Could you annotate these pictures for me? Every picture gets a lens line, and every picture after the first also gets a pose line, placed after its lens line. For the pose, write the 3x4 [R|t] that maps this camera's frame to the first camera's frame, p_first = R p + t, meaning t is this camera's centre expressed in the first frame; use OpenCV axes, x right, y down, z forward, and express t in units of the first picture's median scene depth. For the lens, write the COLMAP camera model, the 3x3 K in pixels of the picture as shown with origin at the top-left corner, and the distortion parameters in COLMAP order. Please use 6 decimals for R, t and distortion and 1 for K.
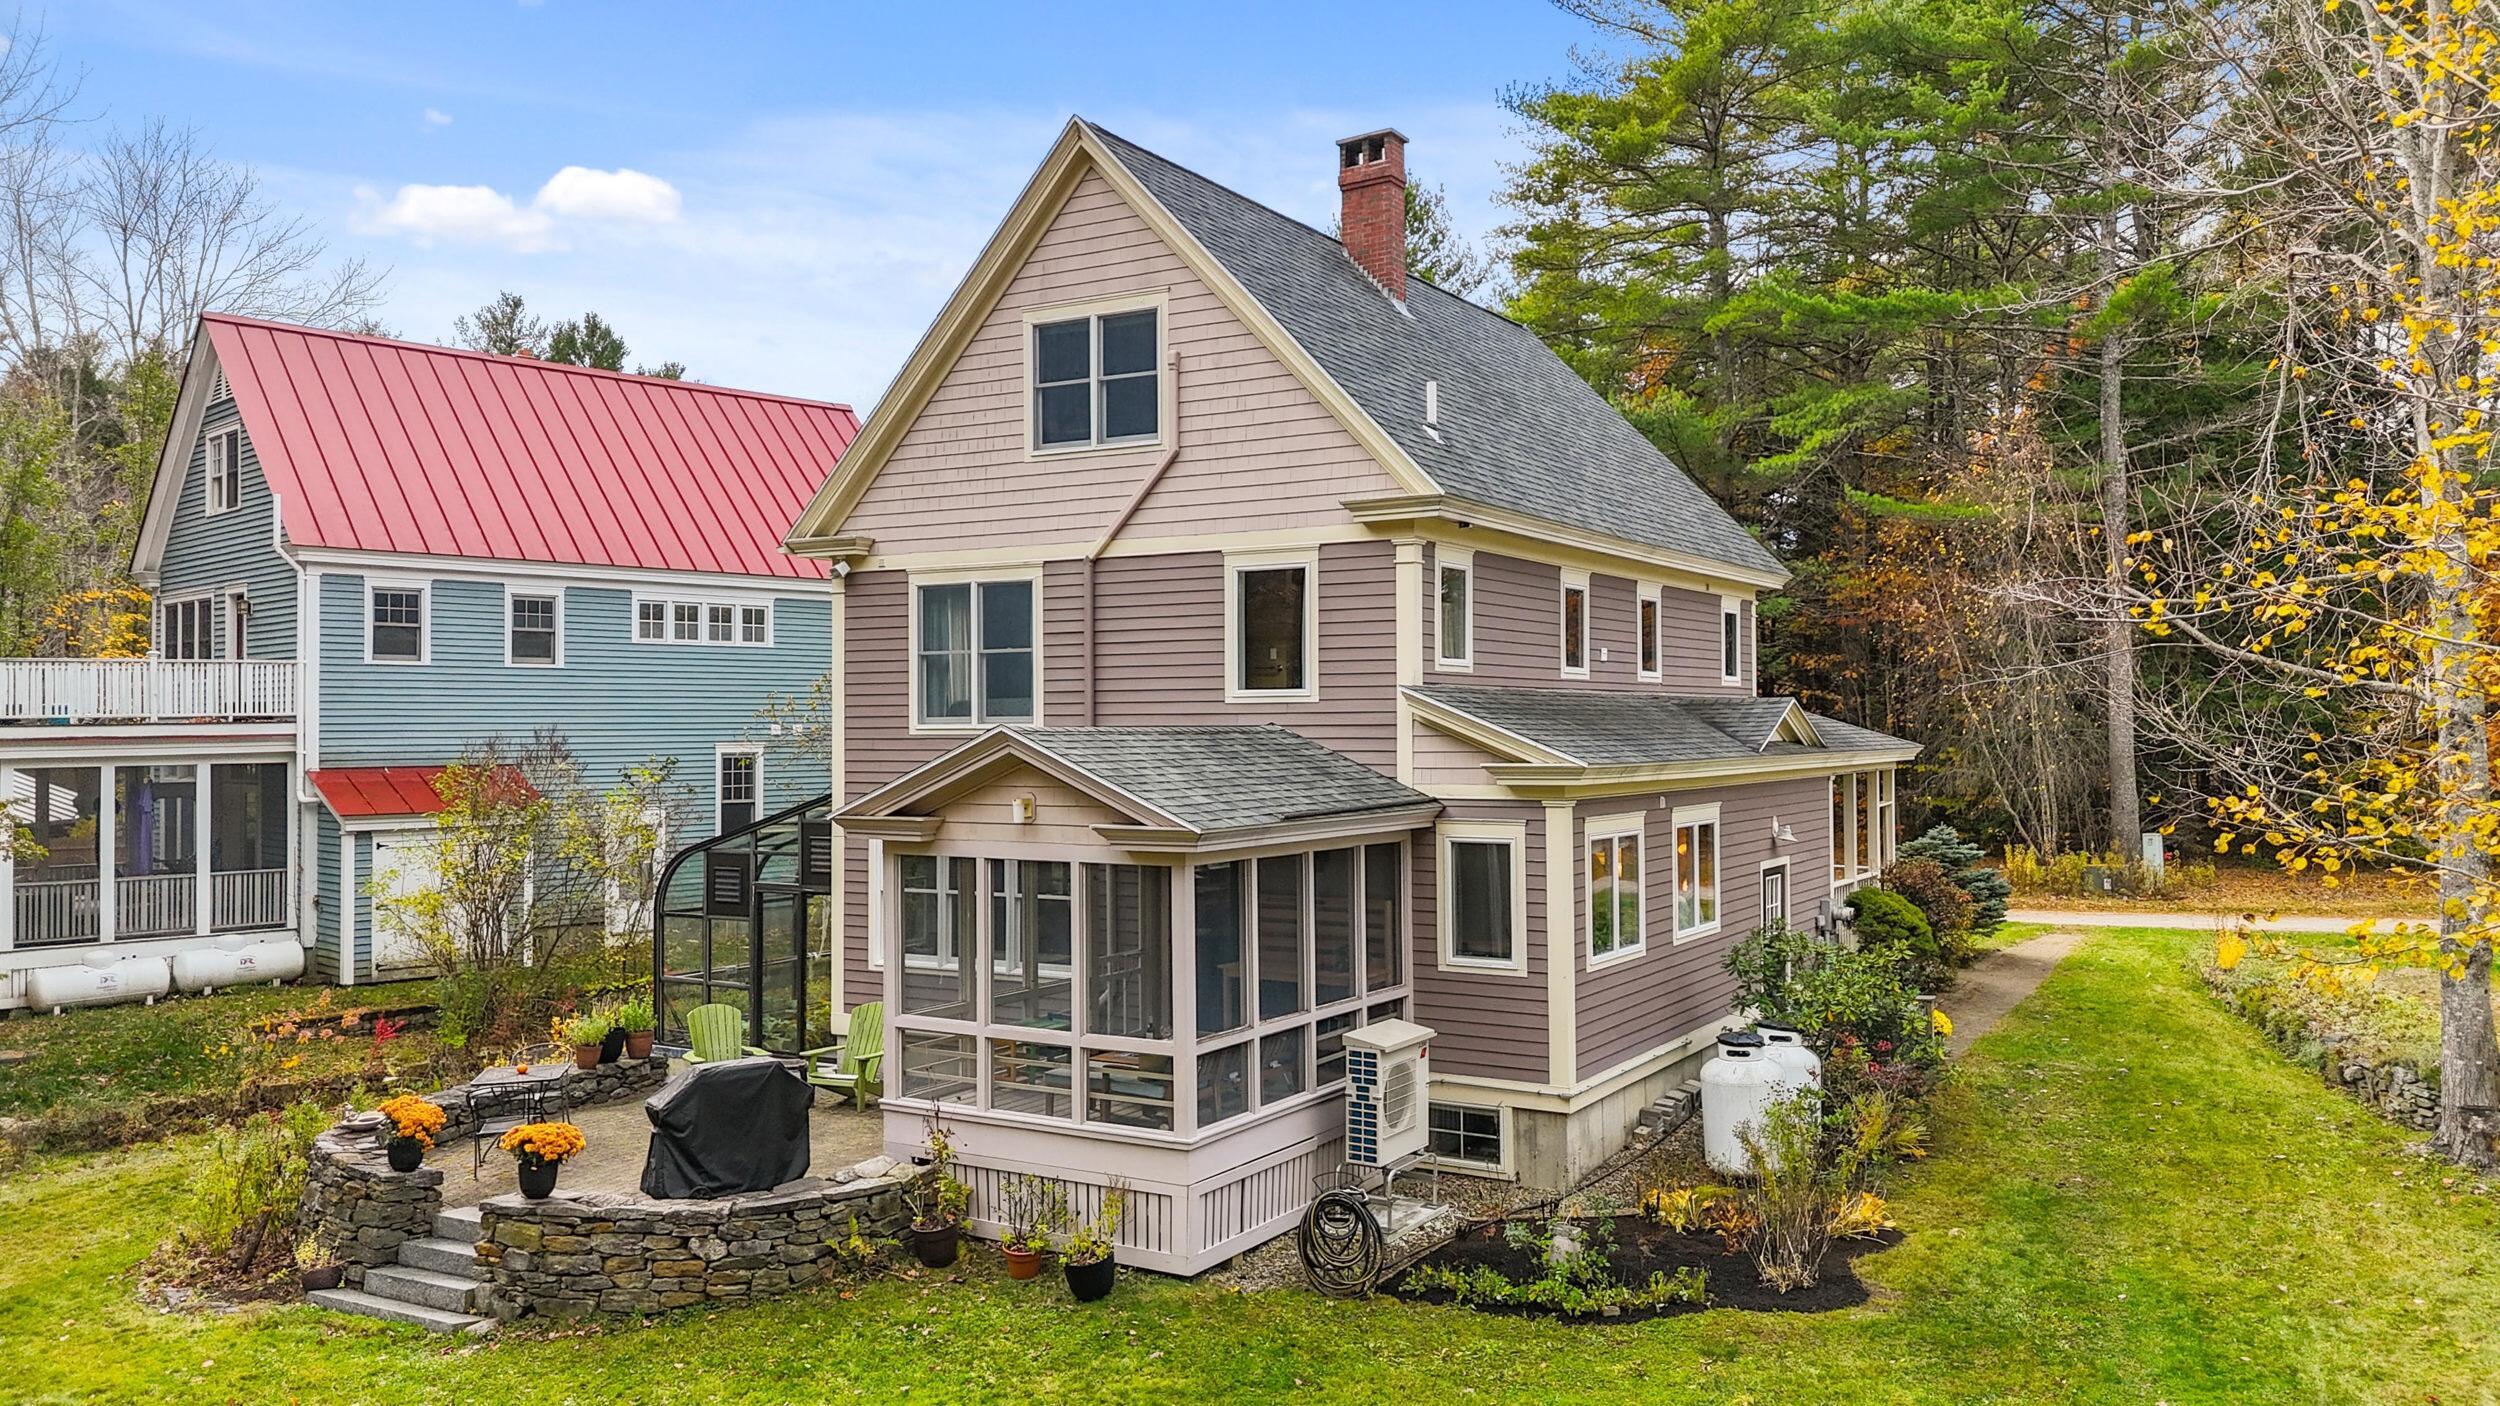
lens RADIAL K [[1867.5, 0, 1247.6], [0, 1867.5, 707.5], [0, 0, 1]] dist [0.057401, -0.005580]
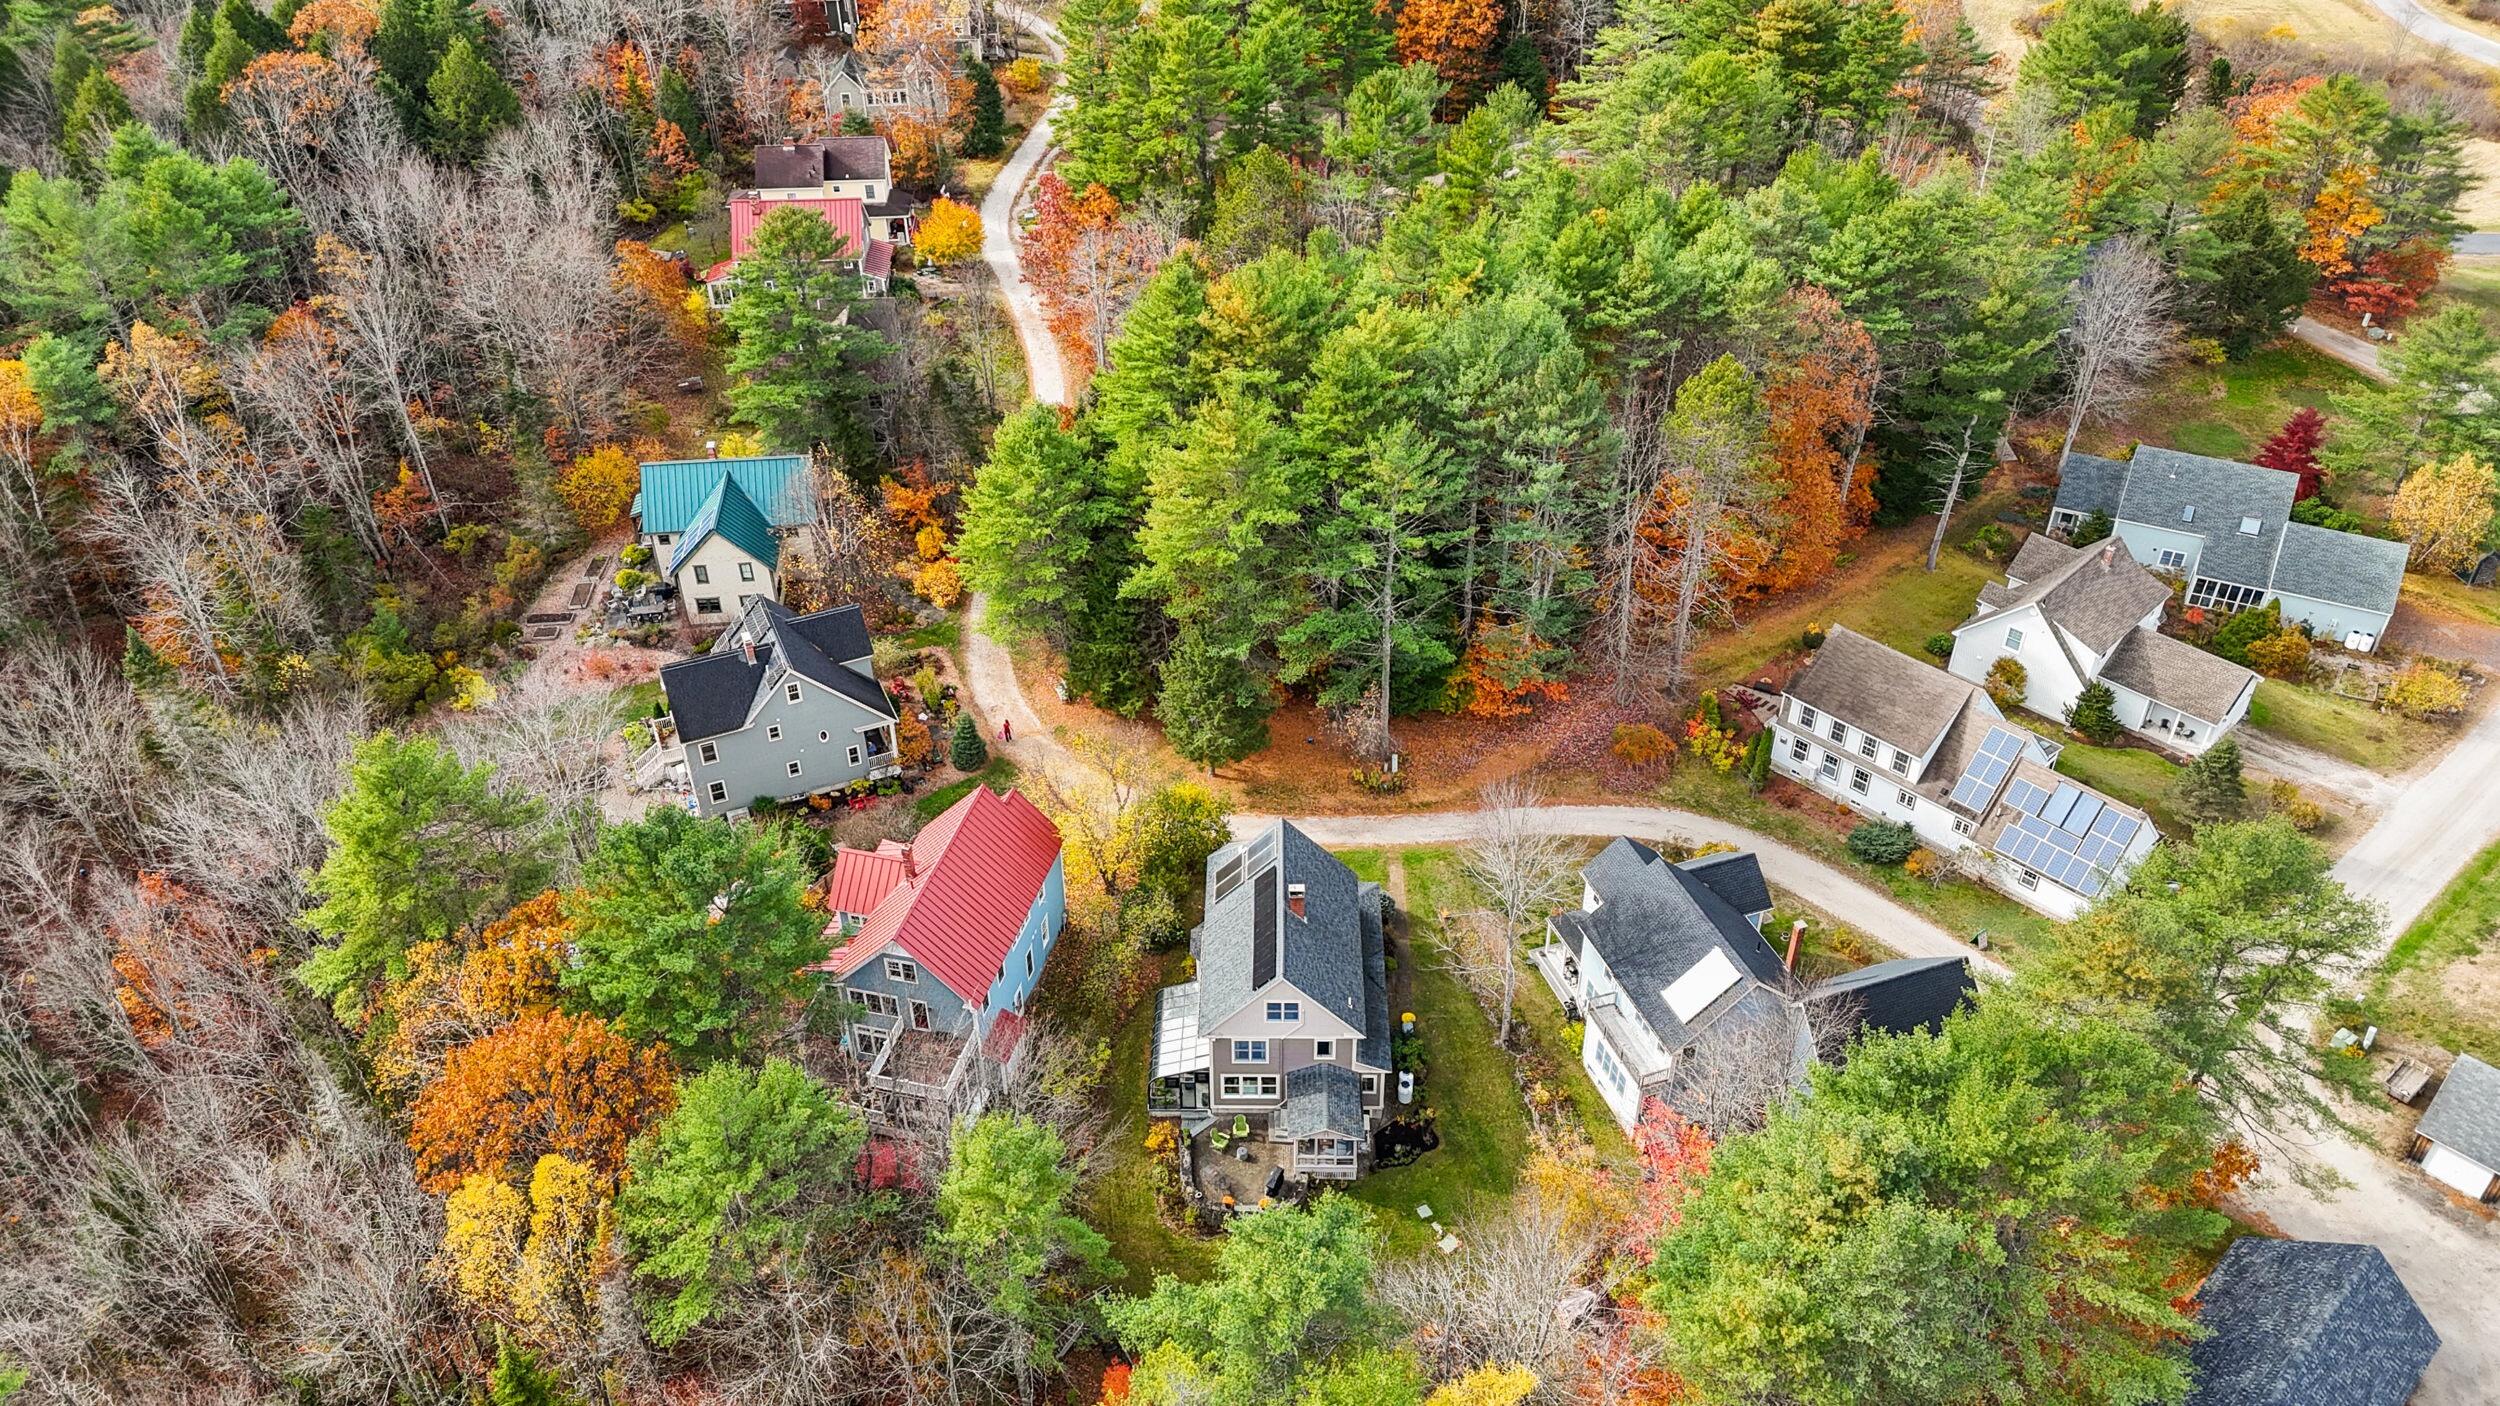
lens RADIAL K [[1867.5, 0, 1251.3], [0, 1867.5, 703.2], [0, 0, 1]] dist [0.057401, -0.005580]
pose [[0.856465, -0.303163, 0.417804, -1.973025], [-0.006967, 0.802513, 0.596594, -3.782689], [-0.516158, -0.513873, 0.685212, -1.879872]]
